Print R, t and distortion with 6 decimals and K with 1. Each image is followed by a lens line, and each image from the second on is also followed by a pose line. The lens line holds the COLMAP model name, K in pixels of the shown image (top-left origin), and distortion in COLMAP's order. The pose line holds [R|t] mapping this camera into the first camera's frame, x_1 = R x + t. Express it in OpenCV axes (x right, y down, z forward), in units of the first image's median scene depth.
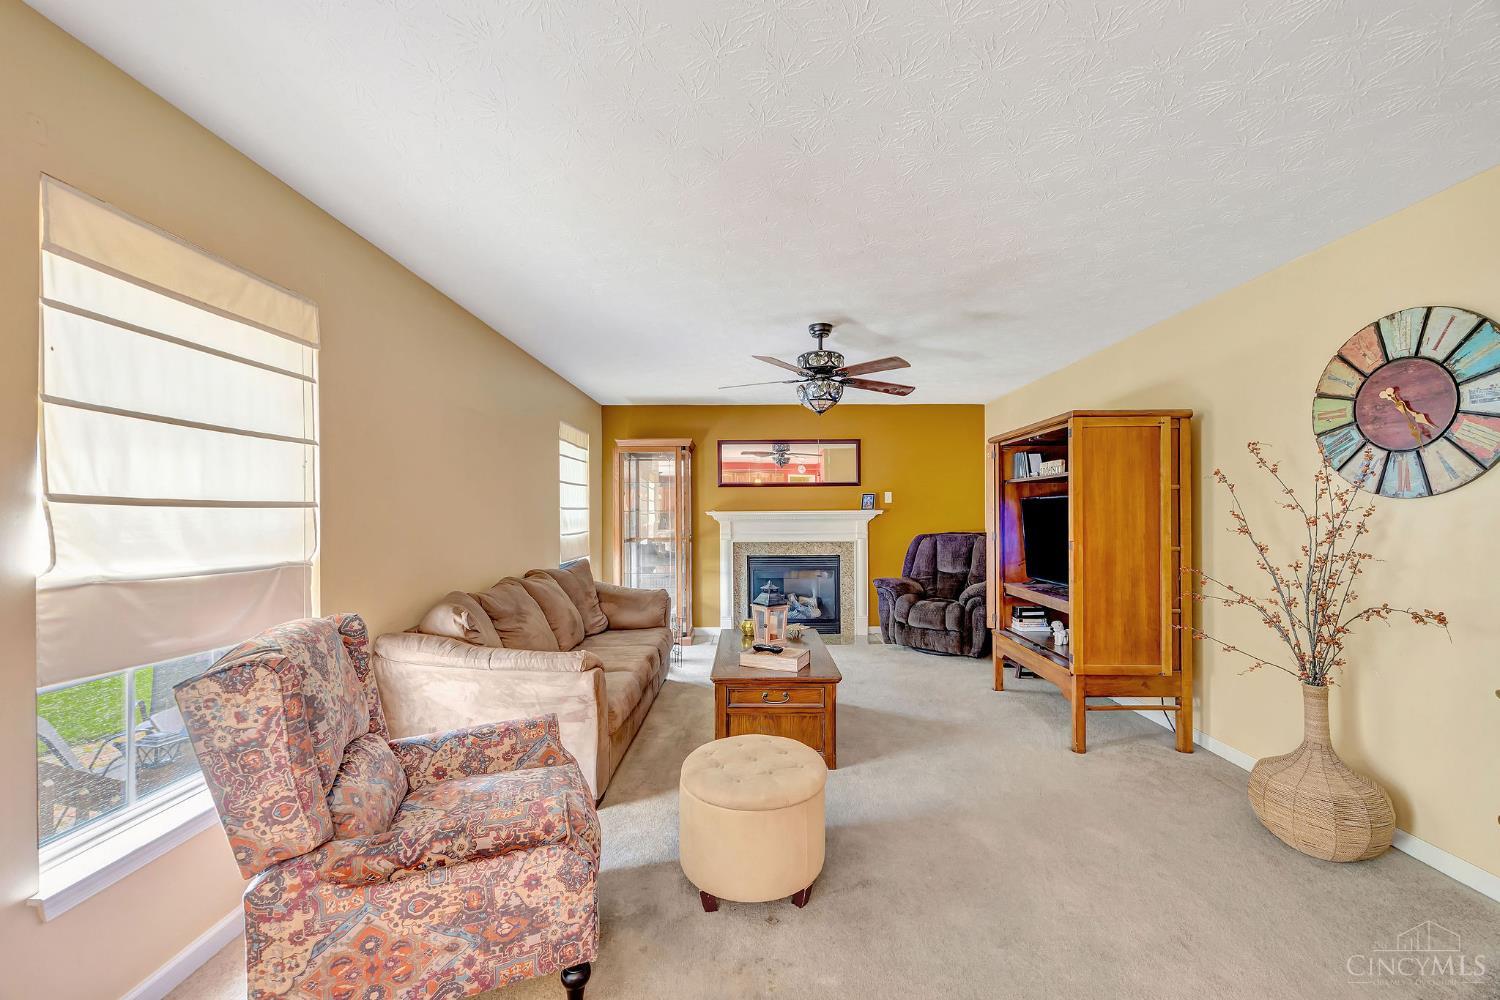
lens RADIAL K [[581.1, 0, 750.2], [0, 581.1, 512.1], [0, 0, 1]] dist [-0.005050, 0.000393]
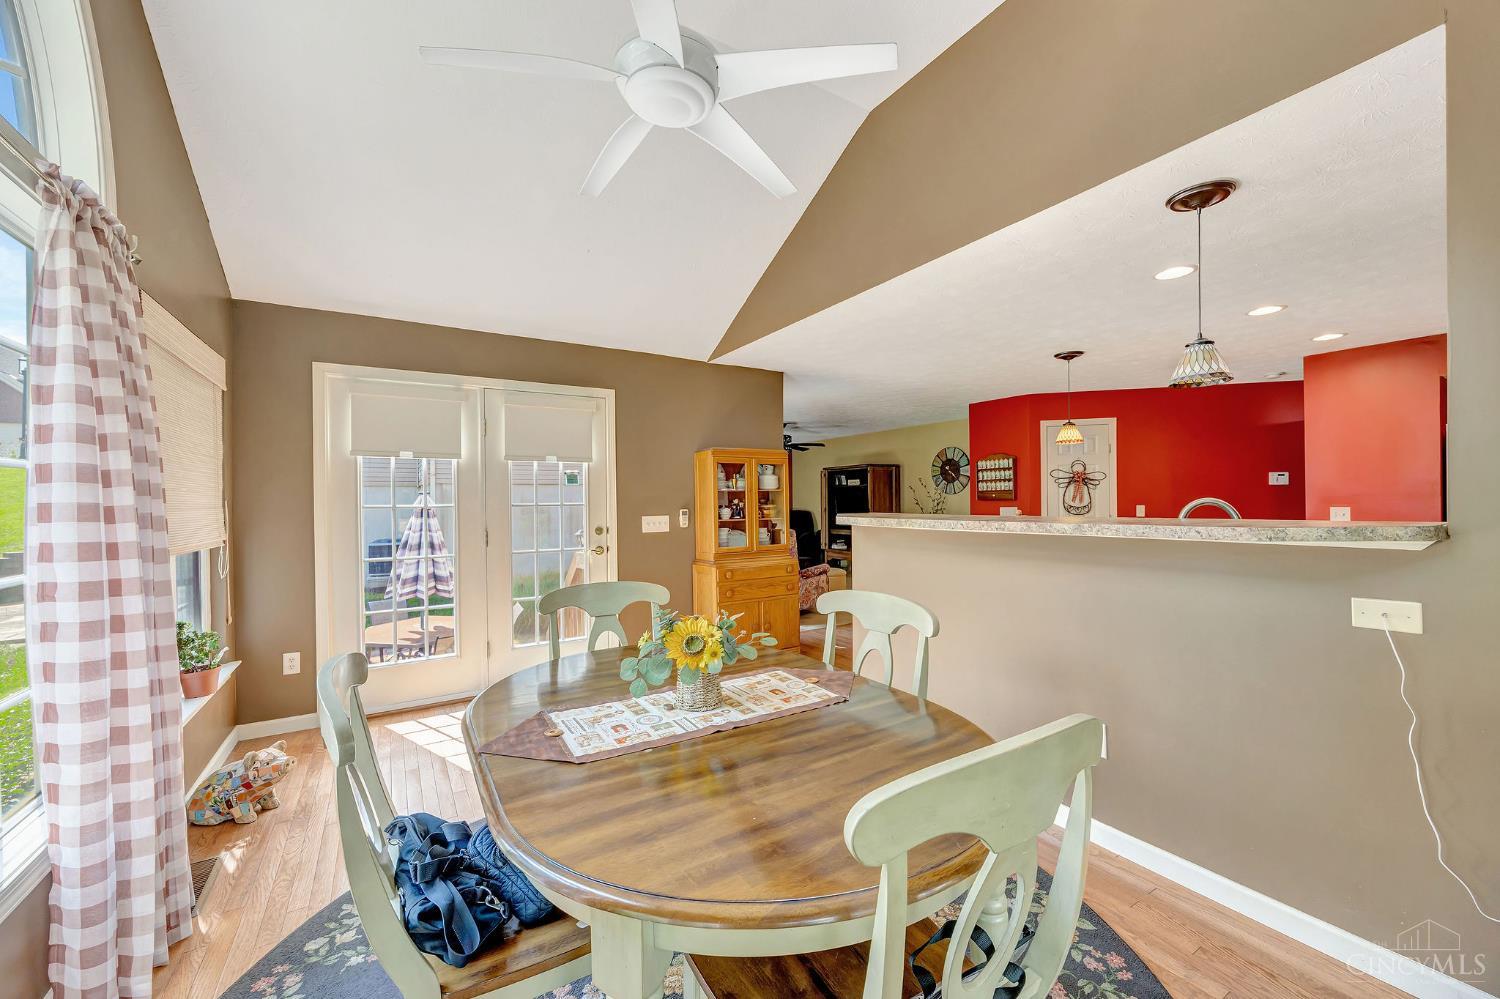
lens RADIAL K [[581.1, 0, 738.0], [0, 581.1, 504.7], [0, 0, 1]] dist [-0.005050, 0.000393]
pose [[0.863547, -0.008700, 0.504193, -1.323082], [0.006365, 0.999960, 0.006353, 0.006449], [-0.504228, -0.002278, 0.863568, -1.055445]]
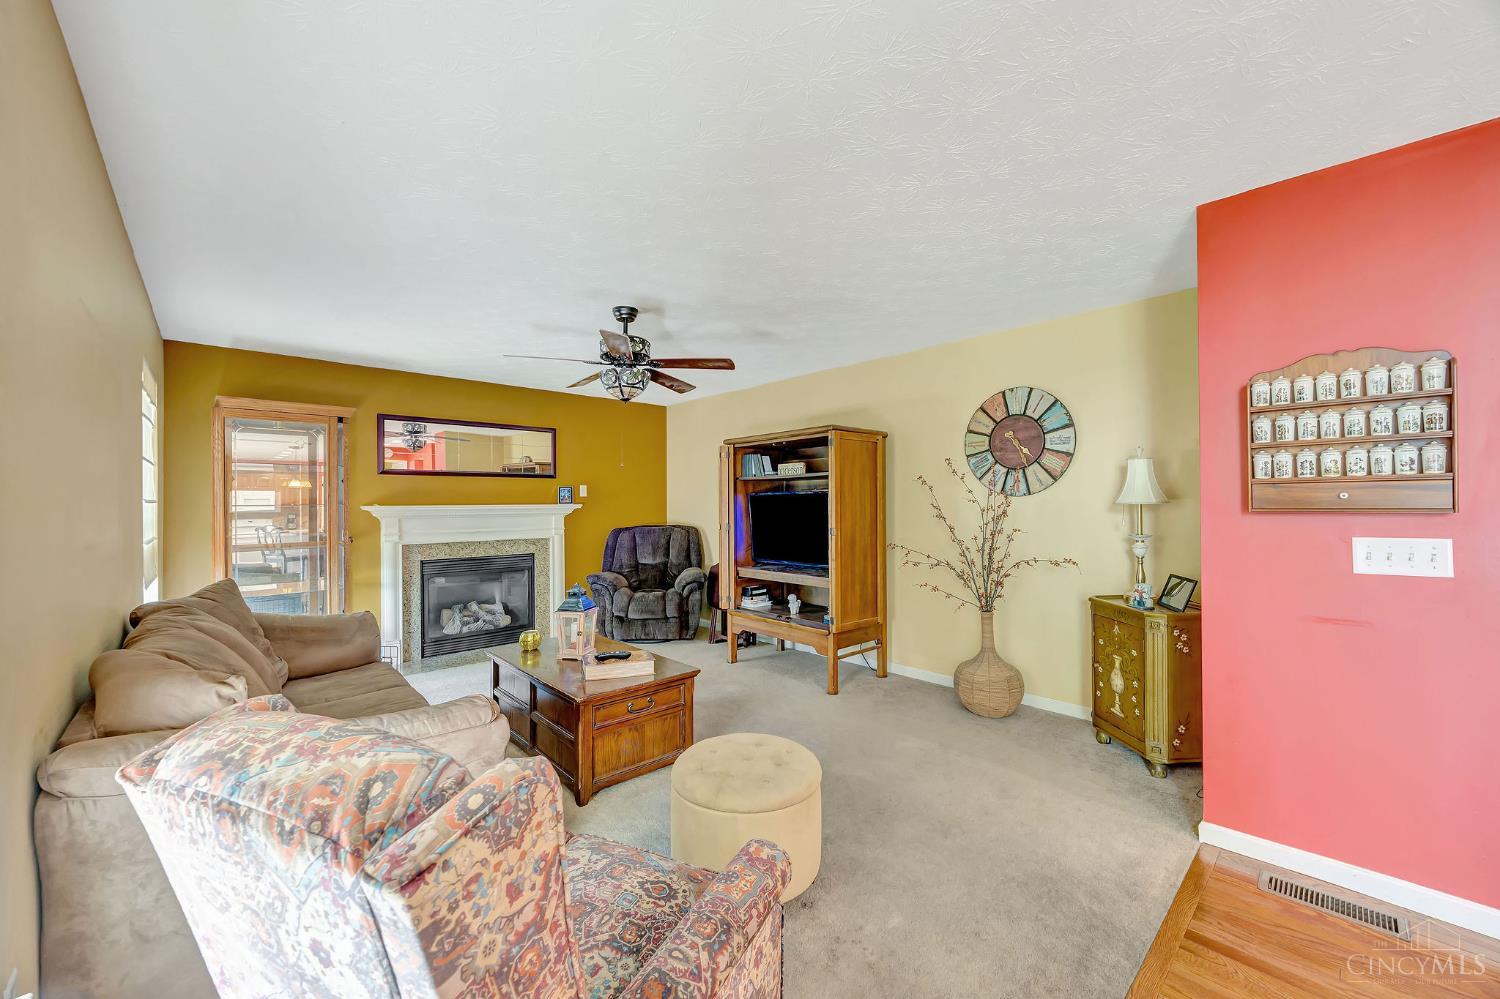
lens RADIAL K [[581.1, 0, 763.5], [0, 581.1, 501.2], [0, 0, 1]] dist [-0.005050, 0.000393]
pose [[0.729366, 0.003906, 0.684113, -0.375918], [0.002894, 0.999957, -0.008794, 0.002307], [-0.684118, 0.008394, 0.729323, 0.160409]]
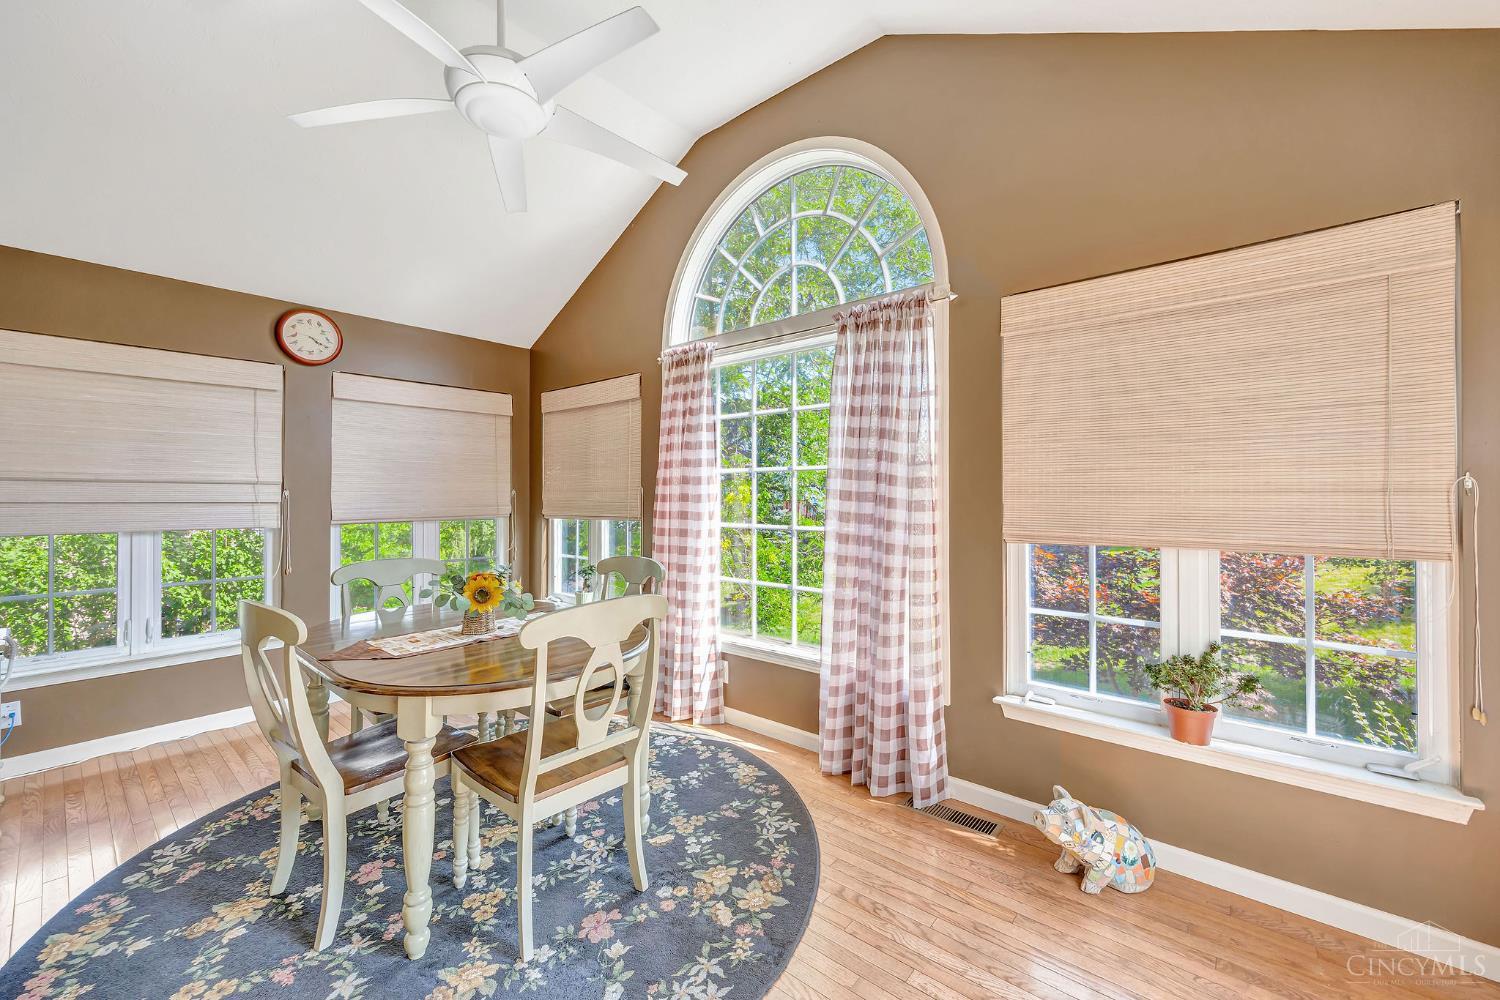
lens RADIAL K [[581.1, 0, 759.7], [0, 581.1, 493.1], [0, 0, 1]] dist [-0.005050, 0.000393]
pose [[-0.634719, 0.008602, -0.772695, -0.830649], [0.006046, 0.999963, 0.006166, 0.003269], [0.772719, -0.000758, -0.634747, -0.001815]]
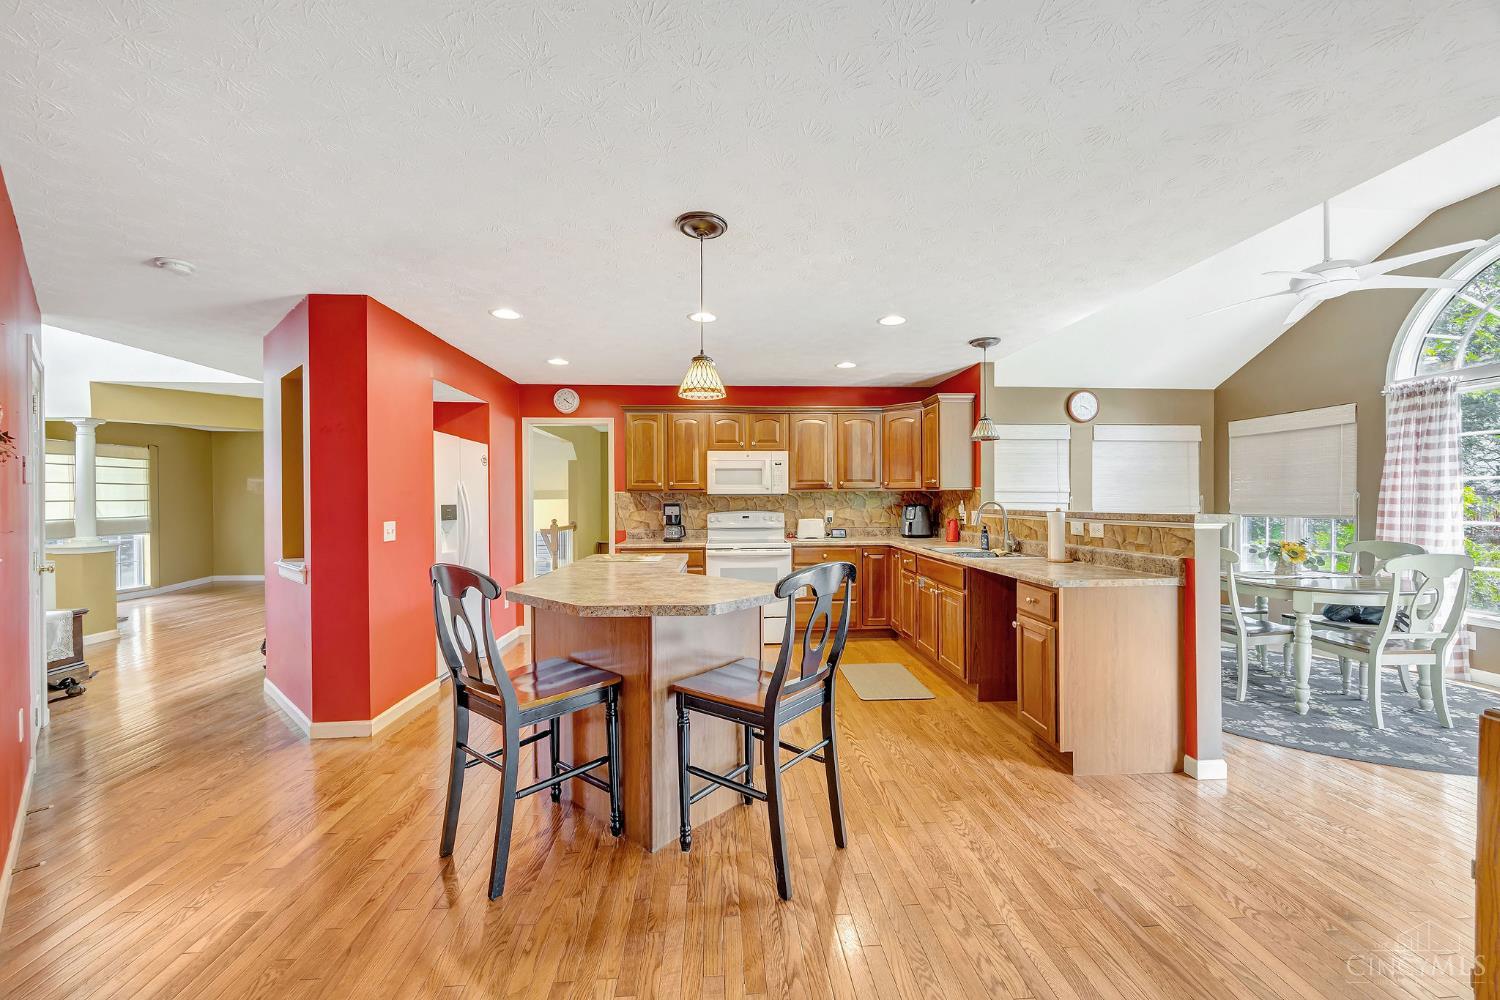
lens RADIAL K [[581.1, 0, 753.3], [0, 581.1, 504.5], [0, 0, 1]] dist [-0.005050, 0.000393]
pose [[-0.997449, 0.007777, -0.070952, 0.000032], [0.007187, 0.999937, 0.008572, 0.003496], [0.071014, 0.008041, -0.997443, 0.410284]]
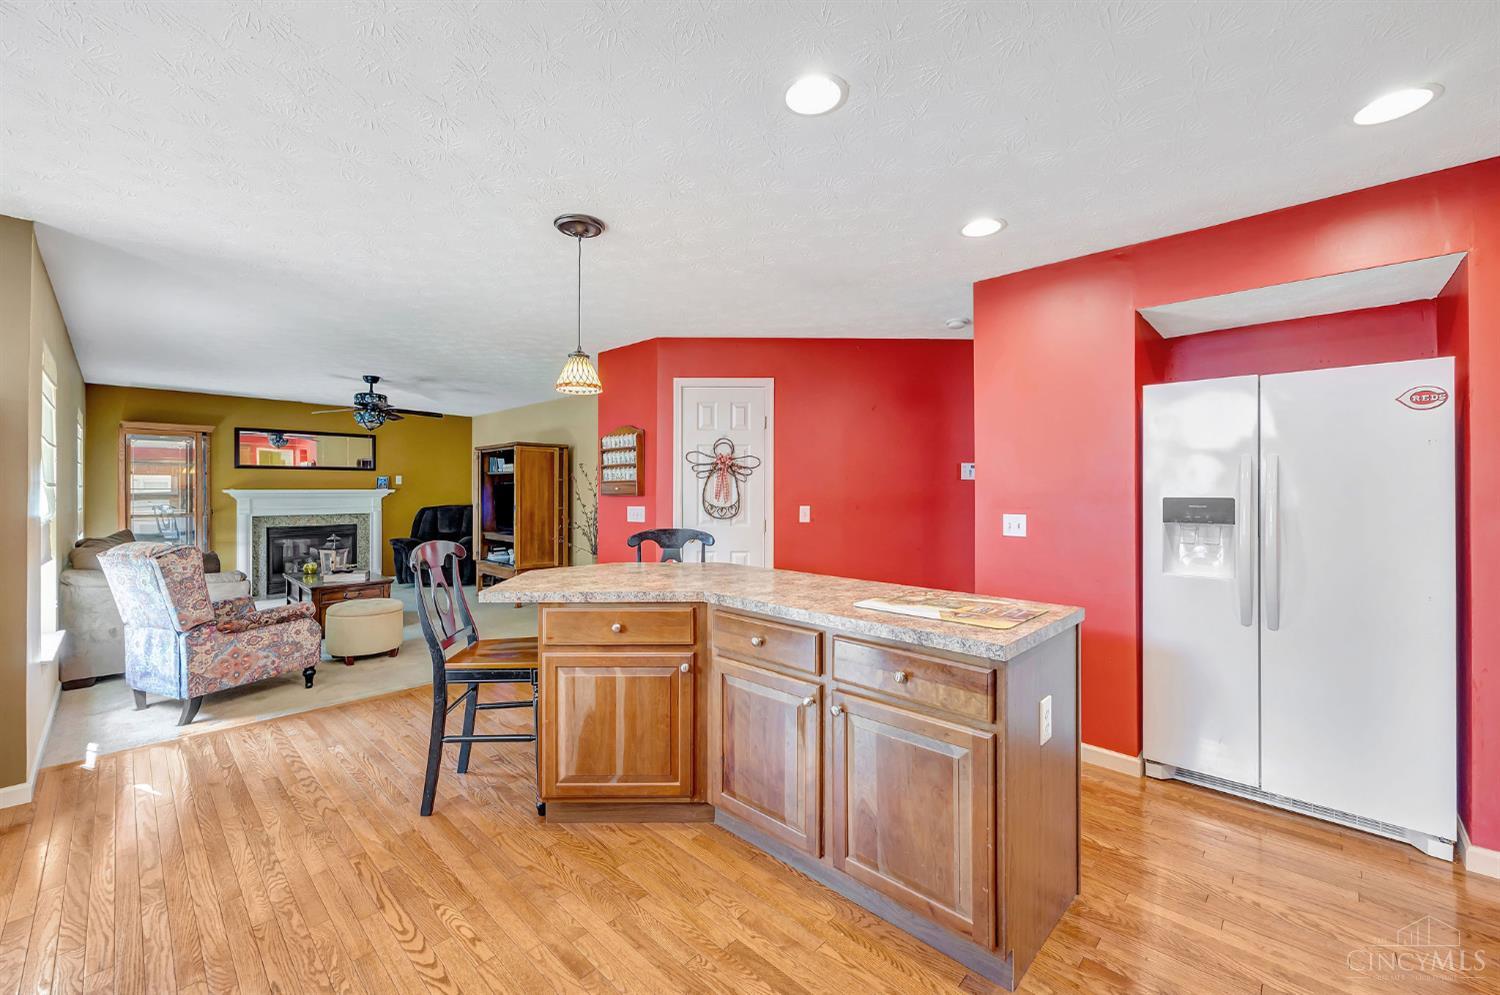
lens RADIAL K [[581.1, 0, 735.8], [0, 581.1, 485.6], [0, 0, 1]] dist [-0.005050, 0.000393]
pose [[0.687053, 0.010846, 0.726526, -0.370109], [-0.003870, 0.999929, -0.011268, -0.000214], [-0.726597, 0.004930, 0.687046, -0.896168]]
